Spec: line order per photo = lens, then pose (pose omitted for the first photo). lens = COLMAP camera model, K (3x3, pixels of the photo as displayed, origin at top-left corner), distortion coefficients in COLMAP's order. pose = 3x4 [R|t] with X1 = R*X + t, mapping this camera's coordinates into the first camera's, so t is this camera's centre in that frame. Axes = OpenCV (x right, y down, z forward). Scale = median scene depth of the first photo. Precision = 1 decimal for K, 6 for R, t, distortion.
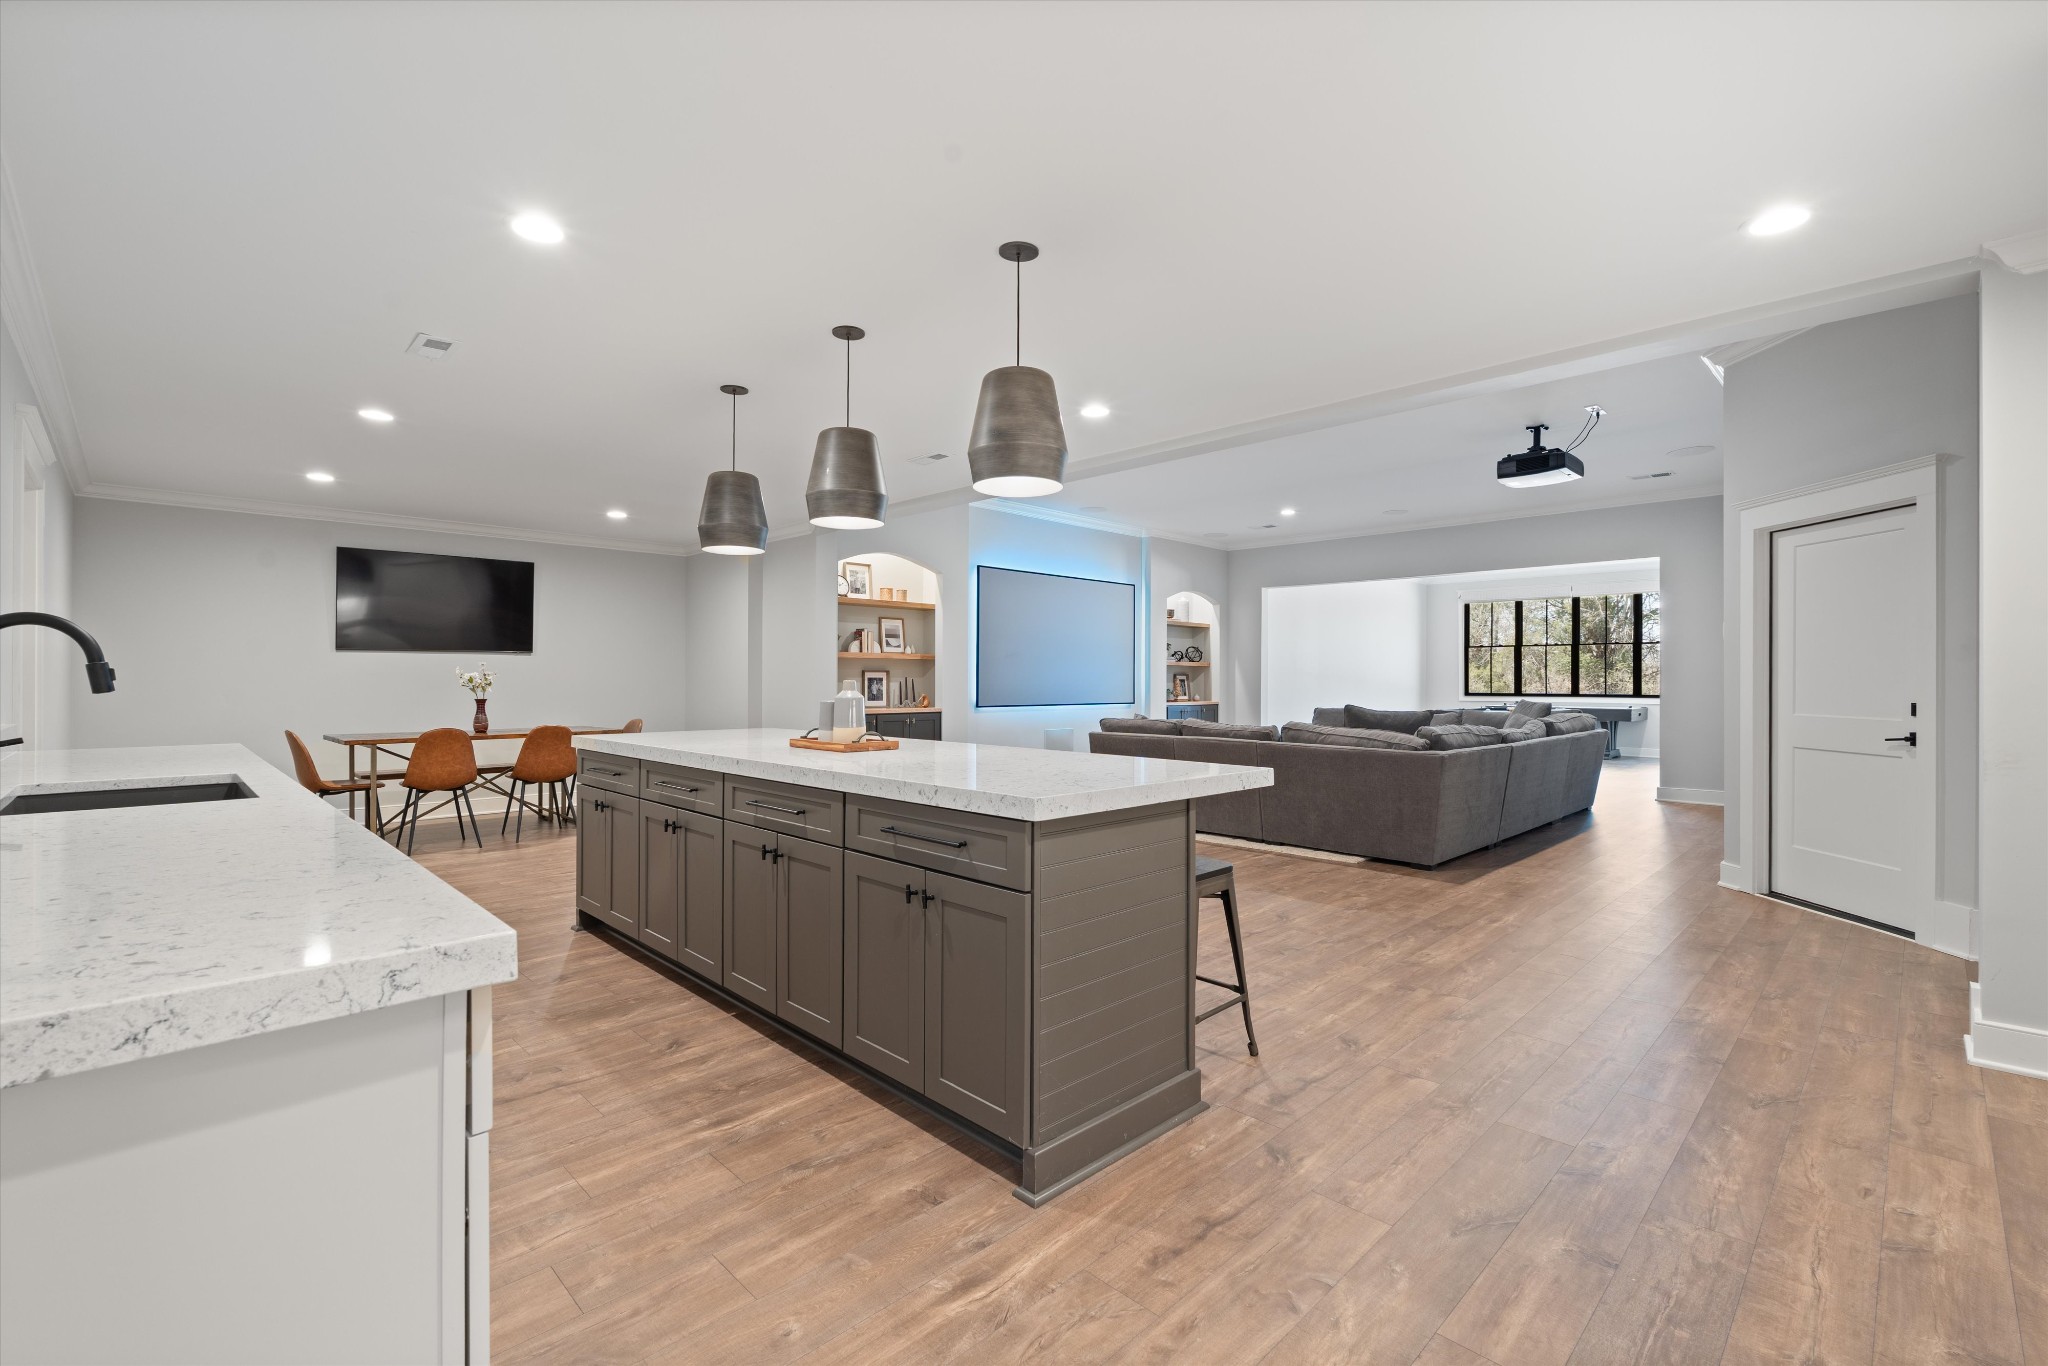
lens RADIAL K [[899.7, 0, 1023.8], [0, 899.7, 678.0], [0, 0, 1]] dist [0.000135, -0.000097]
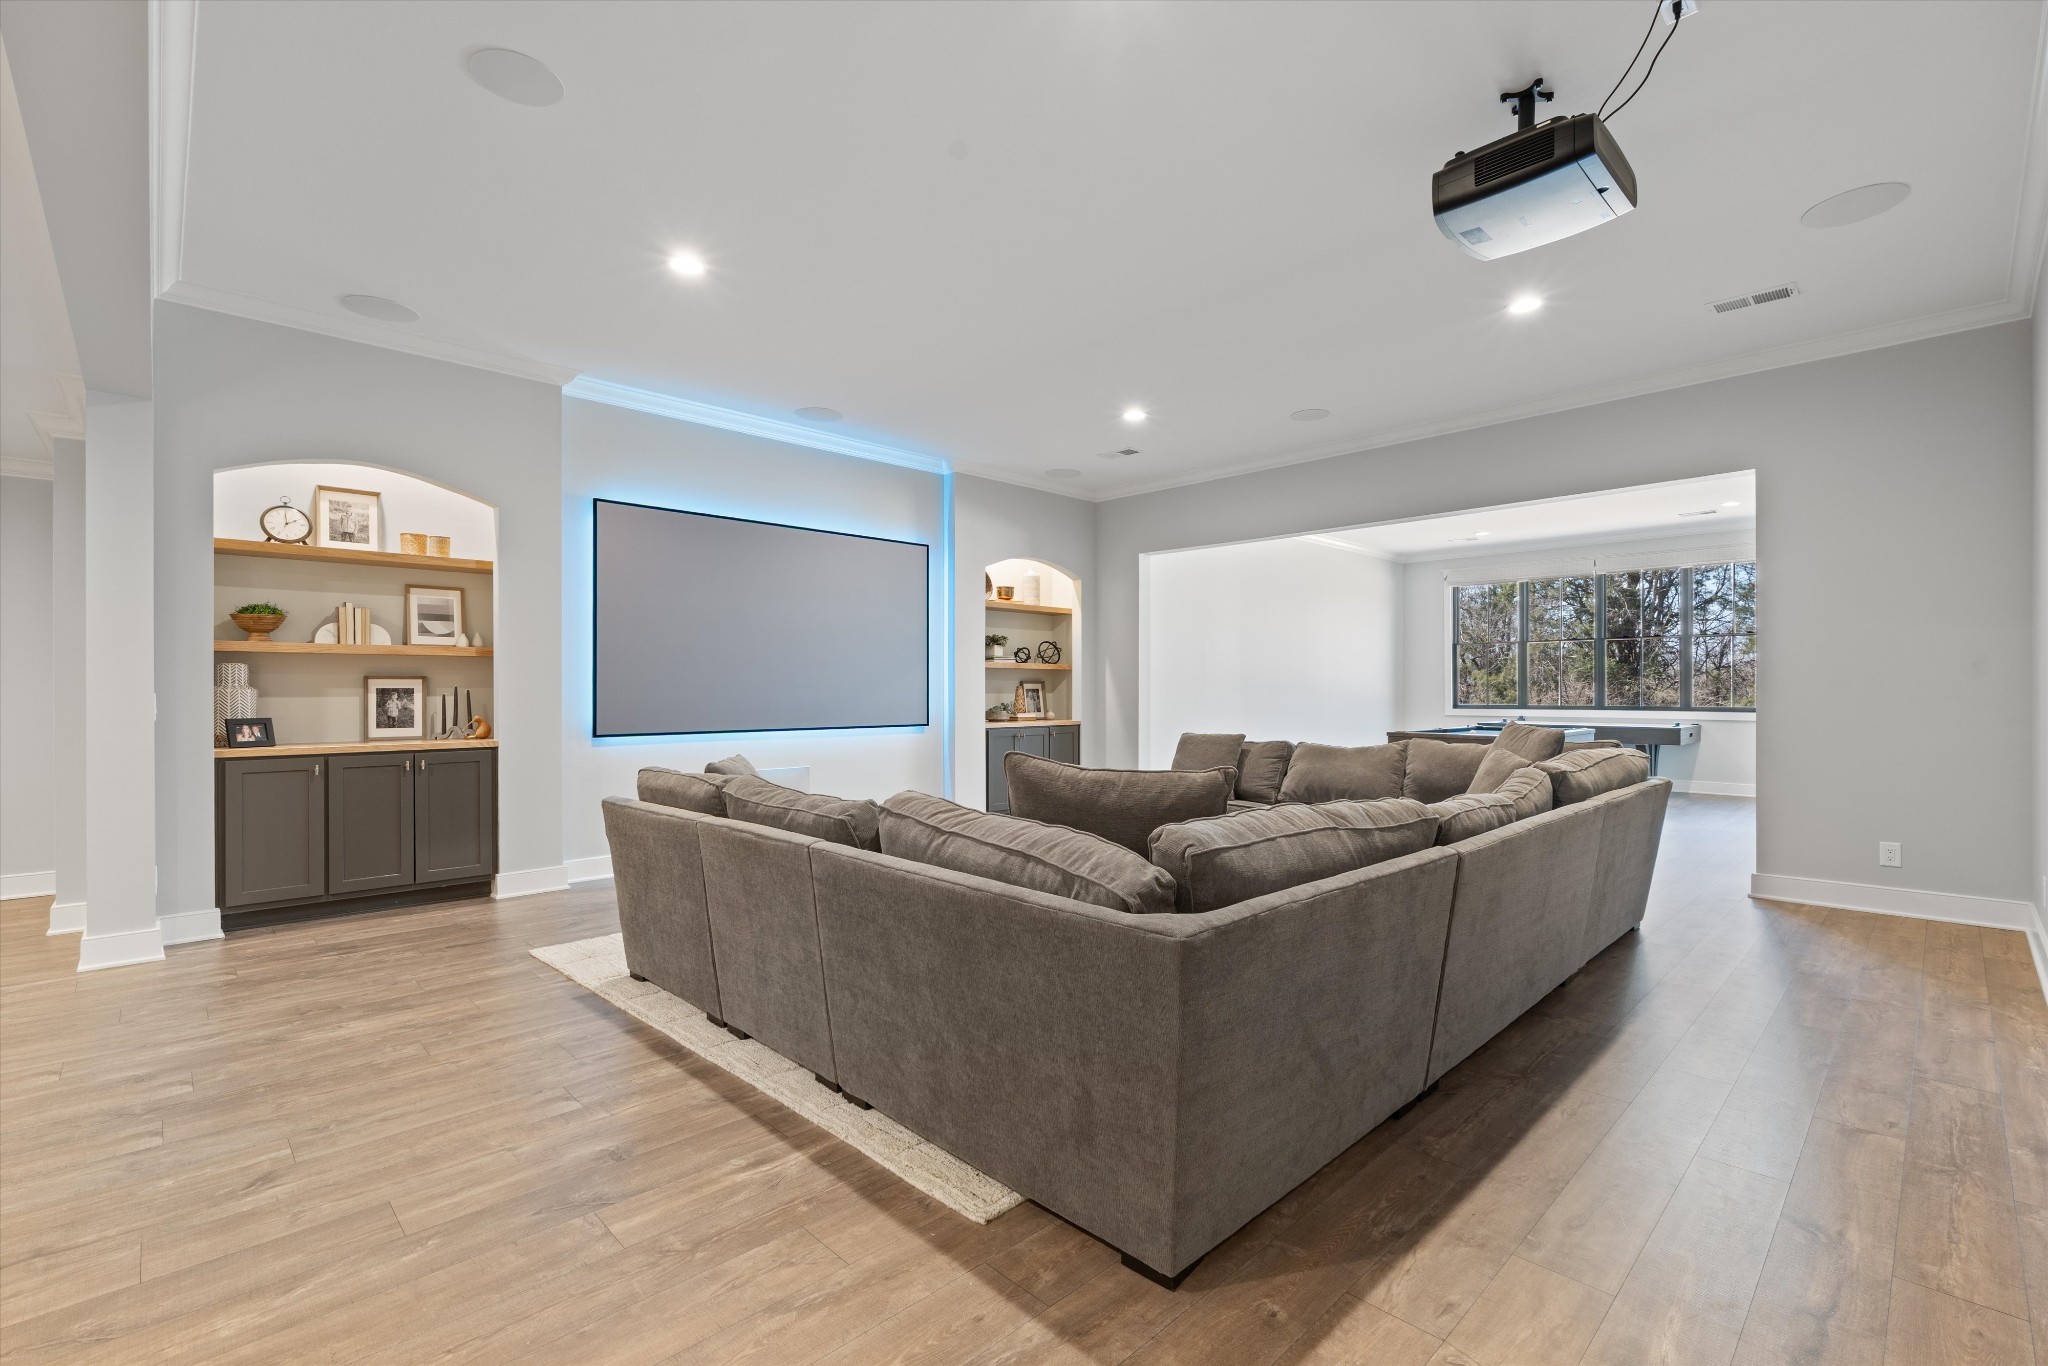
lens RADIAL K [[899.7, 0, 1029.9], [0, 899.7, 693.1], [0, 0, 1]] dist [0.000135, -0.000097]
pose [[0.999927, -0.004602, -0.011170, 0.249448], [0.004663, 0.999975, 0.005373, 0.001444], [0.011145, -0.005425, 0.999923, 0.419502]]
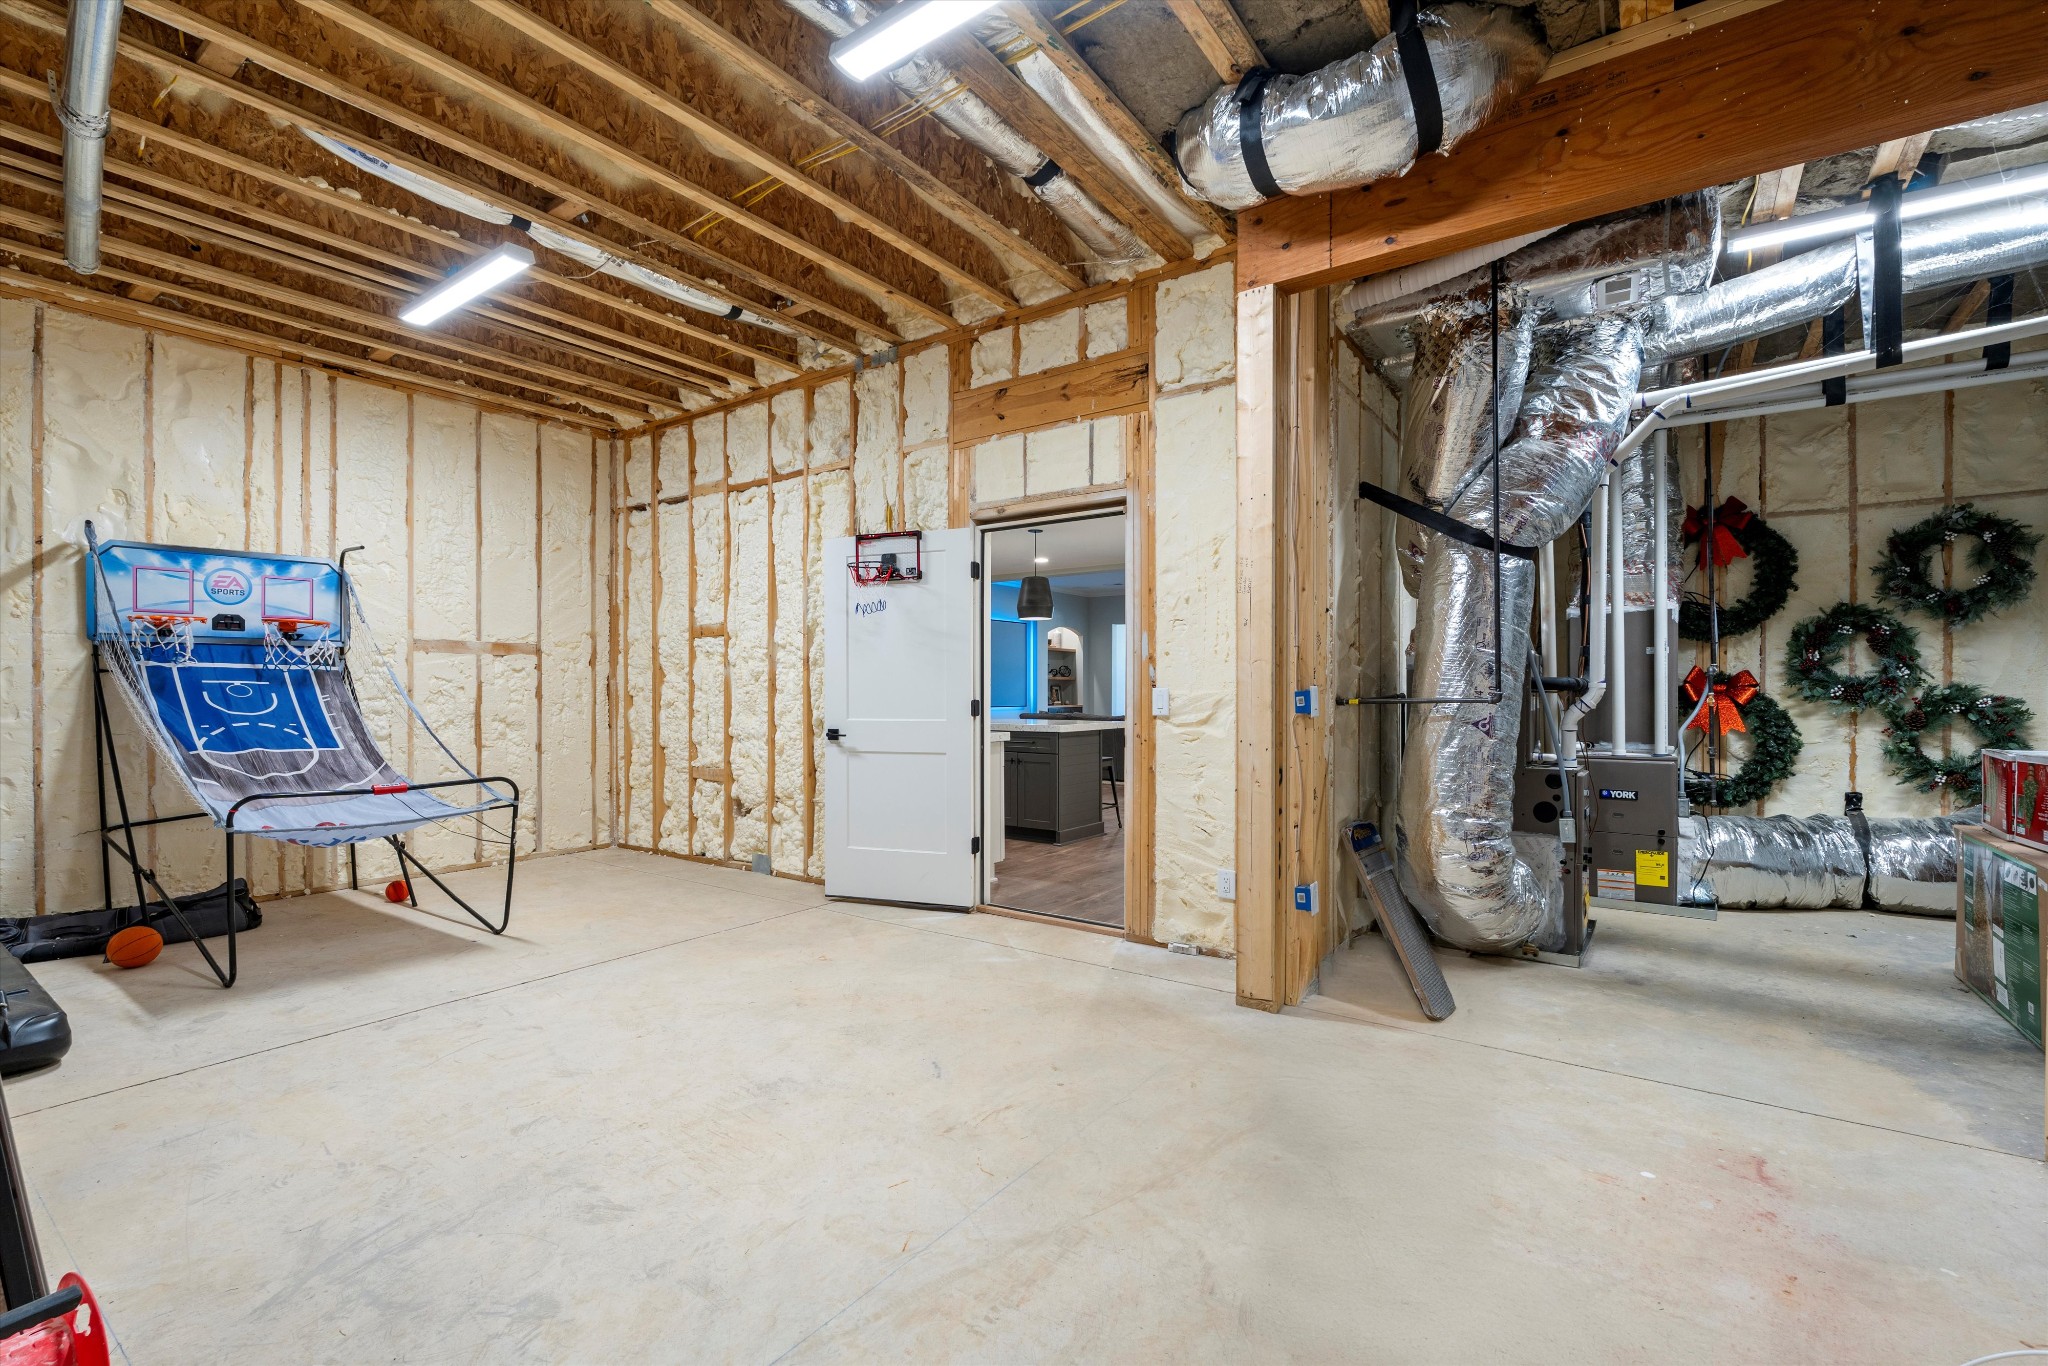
lens RADIAL K [[899.7, 0, 1023.3], [0, 899.7, 689.0], [0, 0, 1]] dist [0.000135, -0.000097]
pose [[0.985806, -0.004665, 0.167821, -0.148877], [0.004594, 0.999989, 0.000809, -0.000972], [-0.167823, -0.000026, 0.985817, -0.497823]]
